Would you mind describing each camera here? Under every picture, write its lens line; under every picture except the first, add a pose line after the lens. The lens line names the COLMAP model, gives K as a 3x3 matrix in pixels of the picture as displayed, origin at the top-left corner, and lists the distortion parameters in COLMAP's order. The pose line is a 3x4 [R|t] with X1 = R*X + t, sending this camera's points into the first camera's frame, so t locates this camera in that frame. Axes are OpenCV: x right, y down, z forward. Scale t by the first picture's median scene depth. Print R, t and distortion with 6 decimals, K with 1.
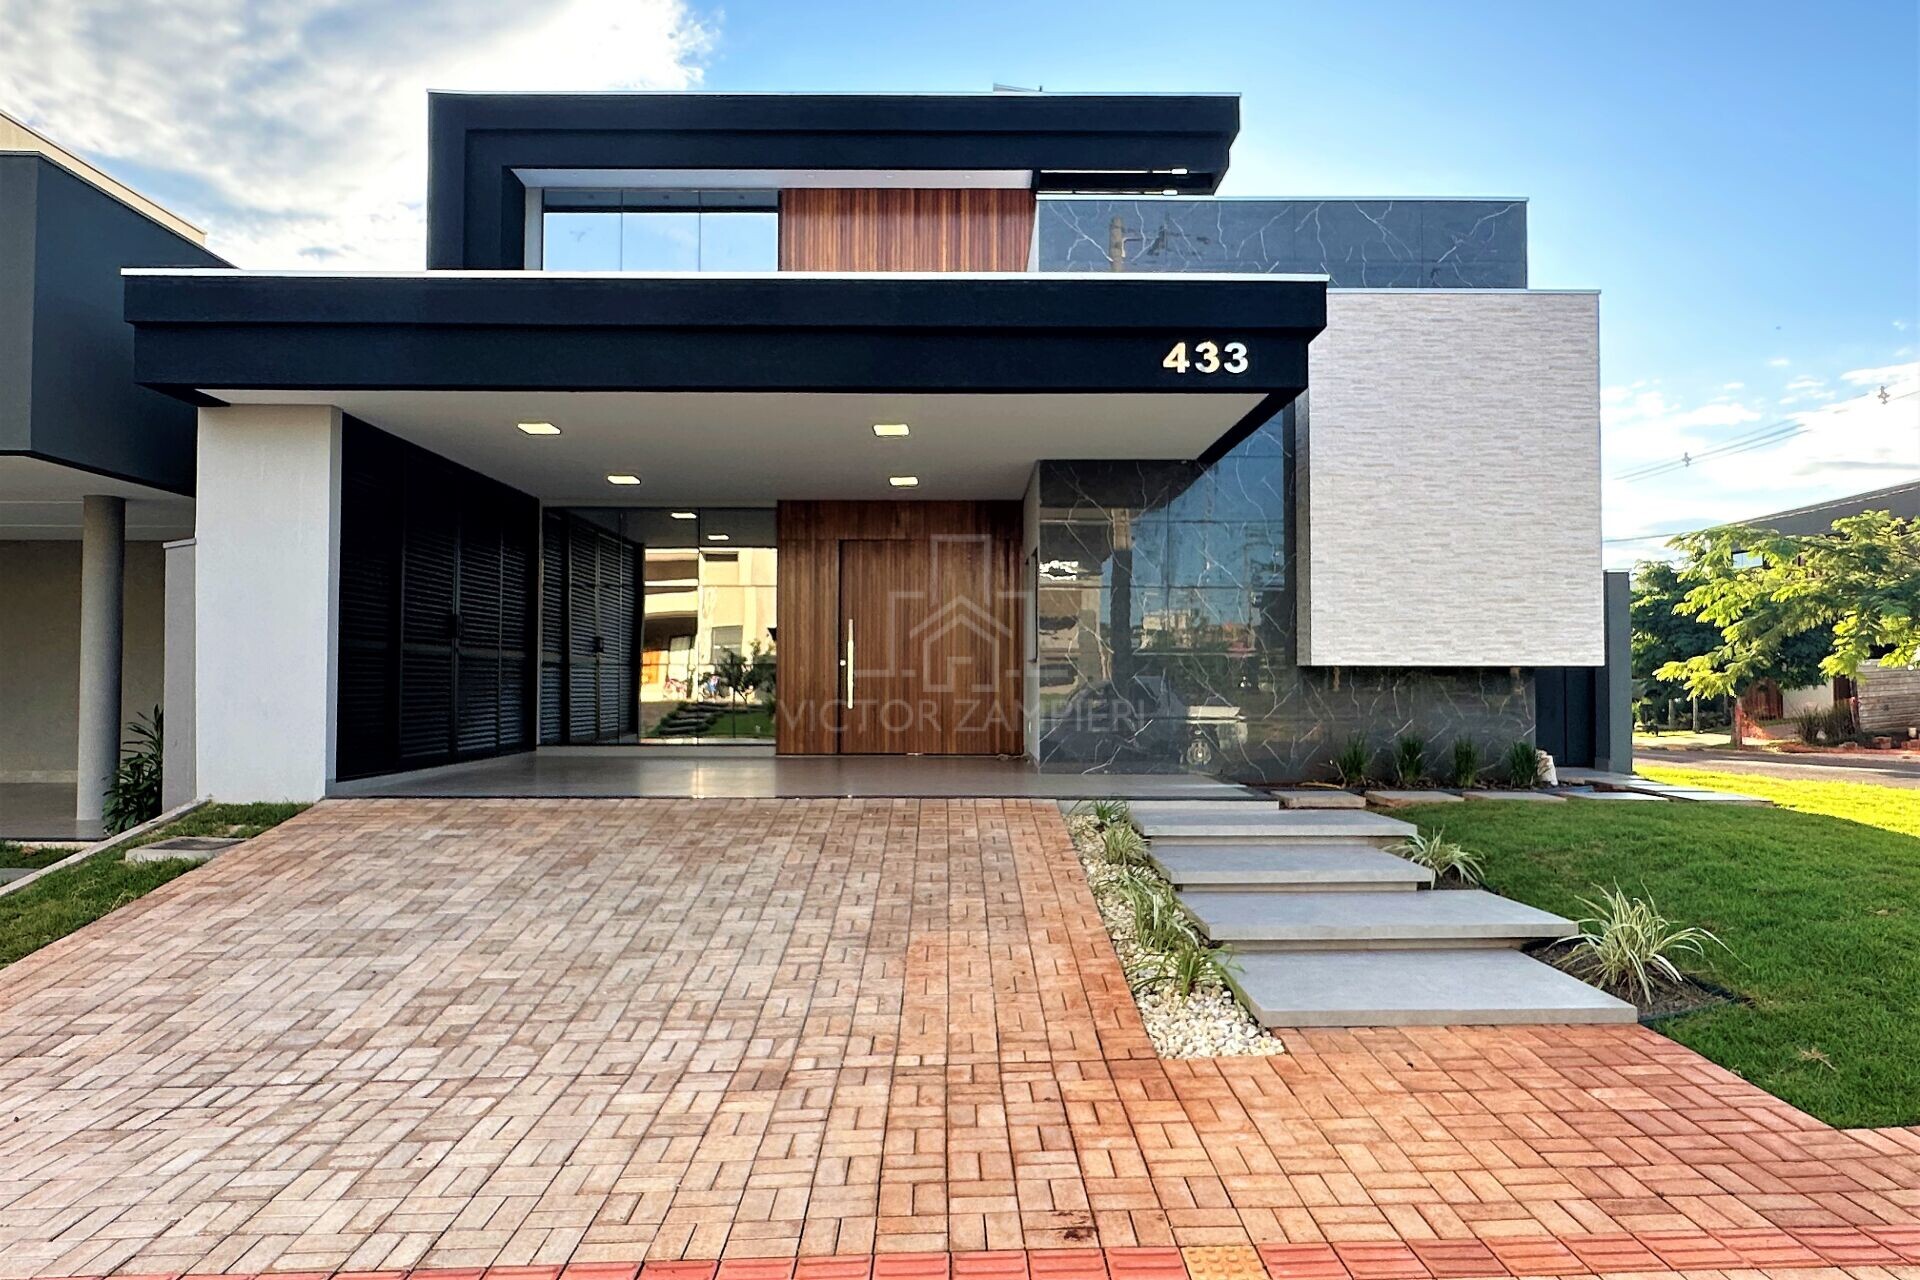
lens RADIAL K [[1193.4, 0, 960.0], [0, 1193.4, 640.0], [0, 0, 1]] dist [-0.004308, 0.000024]
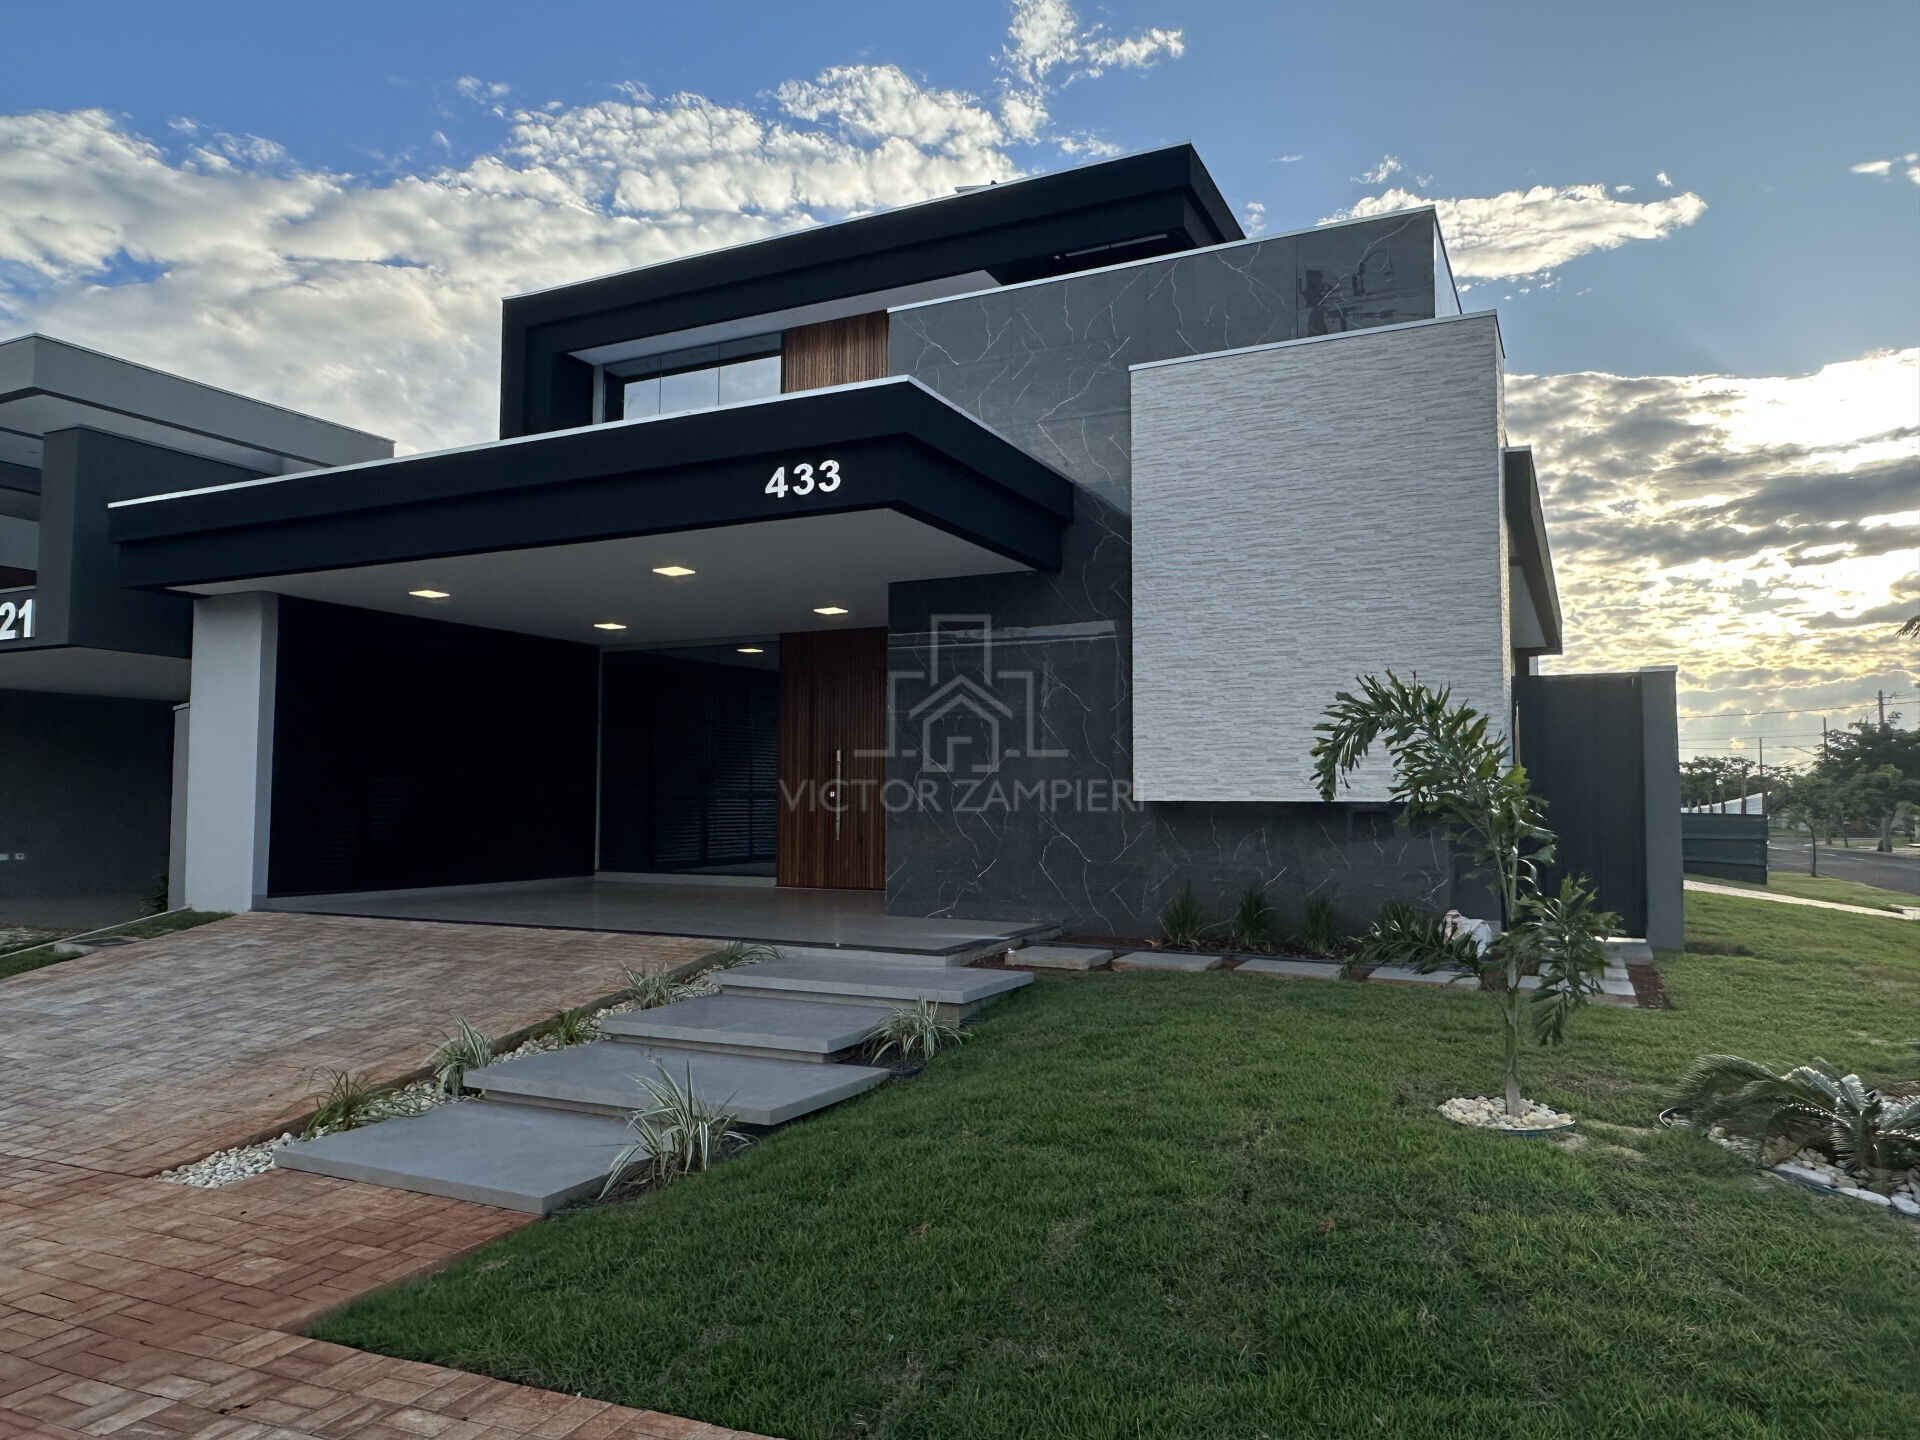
lens RADIAL K [[1284.0, 0, 960.0], [0, 1284.0, 720.0], [0, 0, 1]] dist [-0.007811, 0.007812]
pose [[0.893839, -0.026875, -0.447581, 0.714419], [0.014370, 0.999406, -0.031312, -0.011736], [0.448157, 0.021556, 0.893695, 0.141107]]
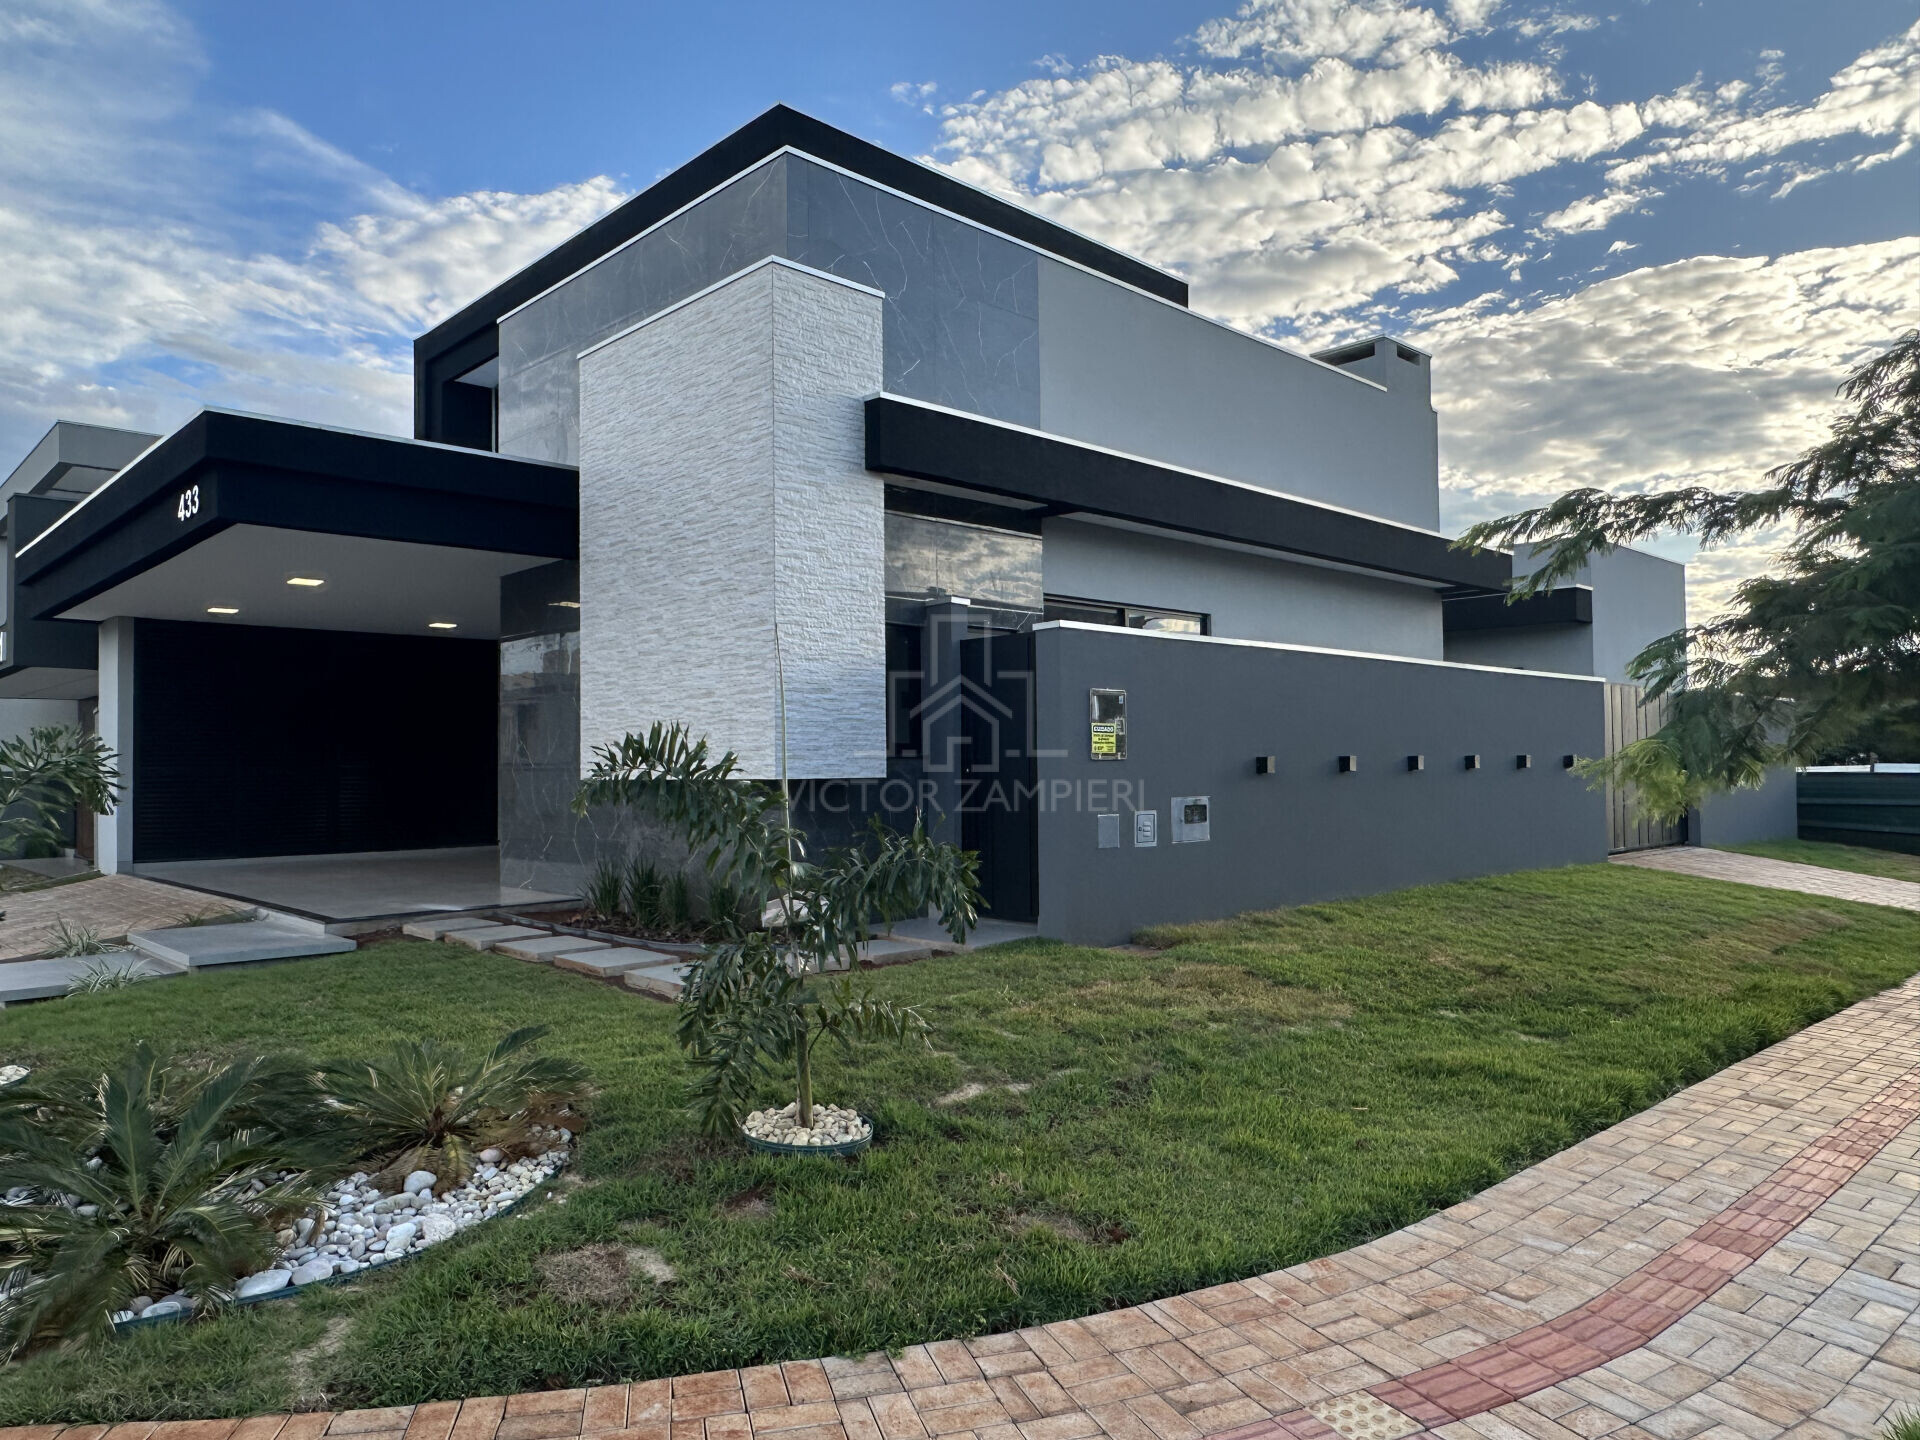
lens RADIAL K [[1287.8, 0, 960.0], [0, 1287.8, 720.0], [0, 0, 1]] dist [0.038680, -0.059419]
pose [[0.685738, -0.038160, -0.726848, 1.416234], [0.041291, 0.999056, -0.013496, 0.001760], [0.726677, -0.020758, 0.686666, 0.653834]]
